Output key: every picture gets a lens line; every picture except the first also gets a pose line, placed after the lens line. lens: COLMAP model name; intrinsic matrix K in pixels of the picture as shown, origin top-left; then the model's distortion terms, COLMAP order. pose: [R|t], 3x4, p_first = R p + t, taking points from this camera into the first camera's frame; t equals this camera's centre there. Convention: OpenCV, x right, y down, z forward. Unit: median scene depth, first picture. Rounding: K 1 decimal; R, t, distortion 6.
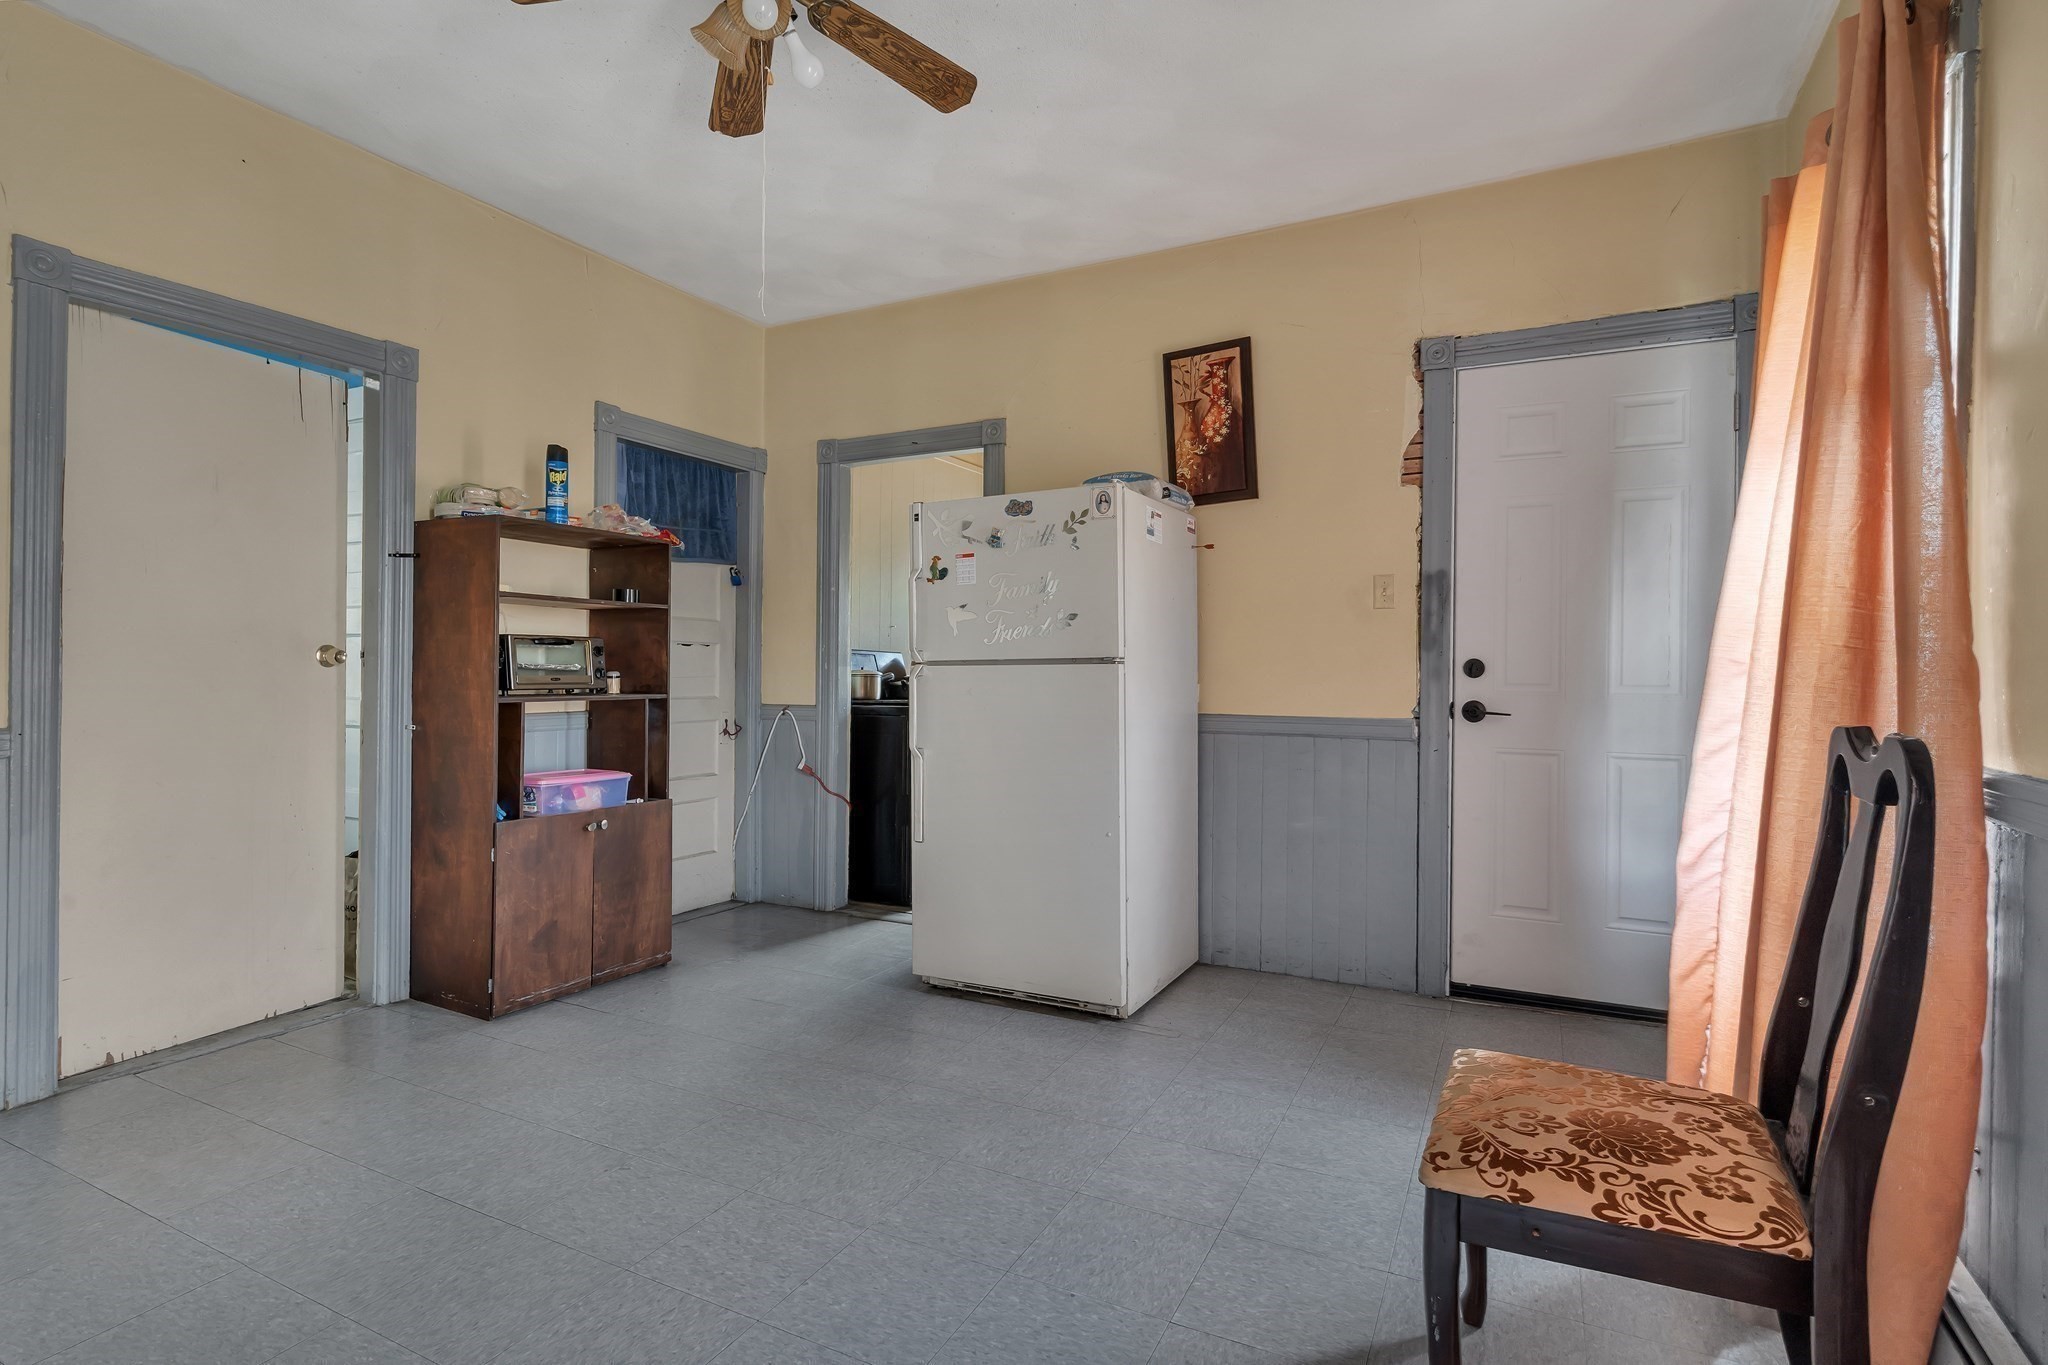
lens RADIAL K [[1008.9, 0, 1025.4], [0, 1008.9, 665.6], [0, 0, 1]] dist [0.005213, 0.000491]
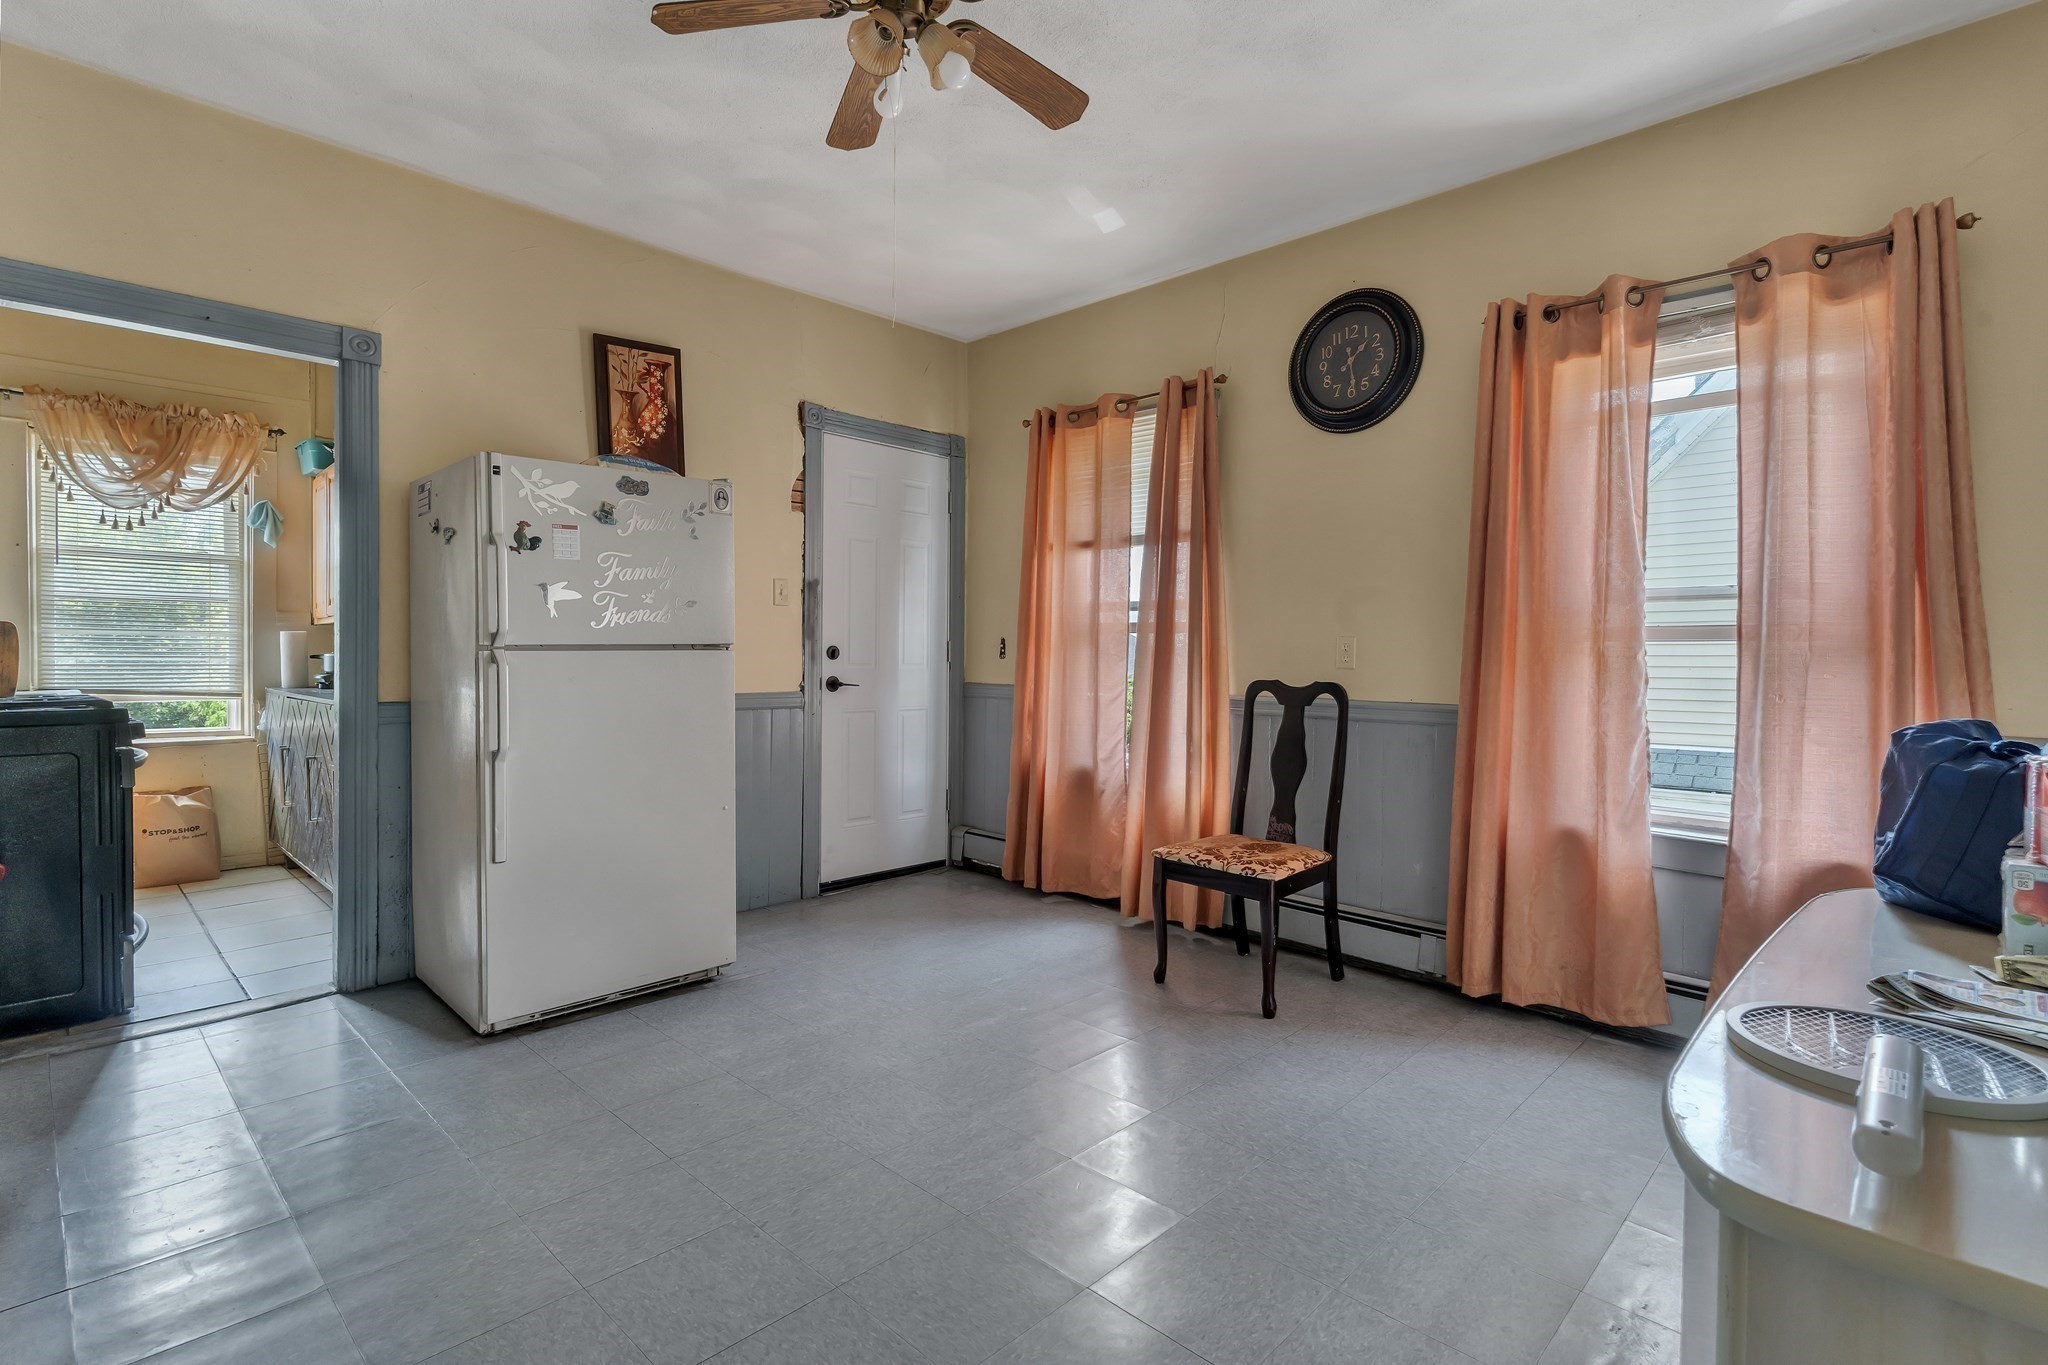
lens RADIAL K [[983.4, 0, 1030.2], [0, 983.4, 661.3], [0, 0, 1]] dist [0.033047, -0.016642]
pose [[0.288626, -0.009874, 0.957391, -0.762999], [-0.012244, 0.999827, 0.014003, -0.007672], [-0.957364, -0.015764, 0.288455, 0.350268]]
